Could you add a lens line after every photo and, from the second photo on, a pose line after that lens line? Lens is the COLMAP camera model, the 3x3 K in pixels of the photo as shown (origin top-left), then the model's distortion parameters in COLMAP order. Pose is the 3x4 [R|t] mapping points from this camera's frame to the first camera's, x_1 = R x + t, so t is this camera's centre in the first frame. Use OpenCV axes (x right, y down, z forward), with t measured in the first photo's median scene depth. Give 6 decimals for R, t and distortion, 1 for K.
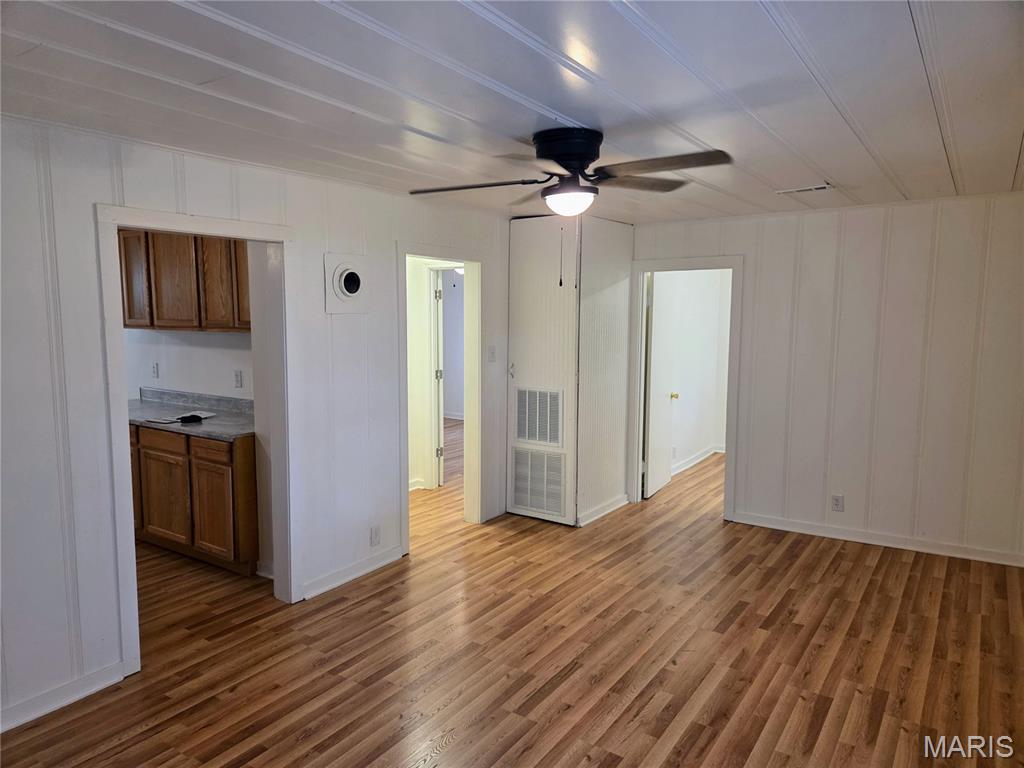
lens RADIAL K [[689.9, 0, 512.0], [0, 689.9, 384.0], [0, 0, 1]] dist [0.022860, 0.000535]
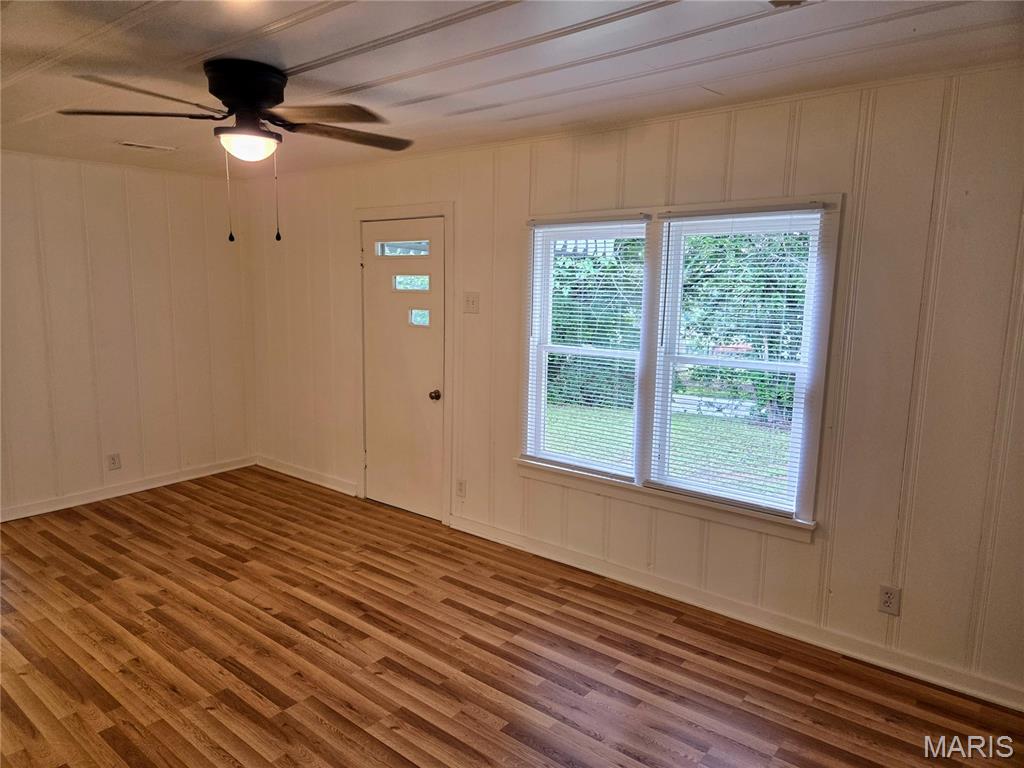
lens RADIAL K [[678.4, 0, 512.0], [0, 678.4, 384.0], [0, 0, 1]] dist [0.055648, -0.041270]
pose [[0.081519, -0.146827, 0.985797, -0.642382], [0.085627, 0.986464, 0.139845, -0.042465], [-0.992987, 0.073011, 0.092988, 0.464548]]
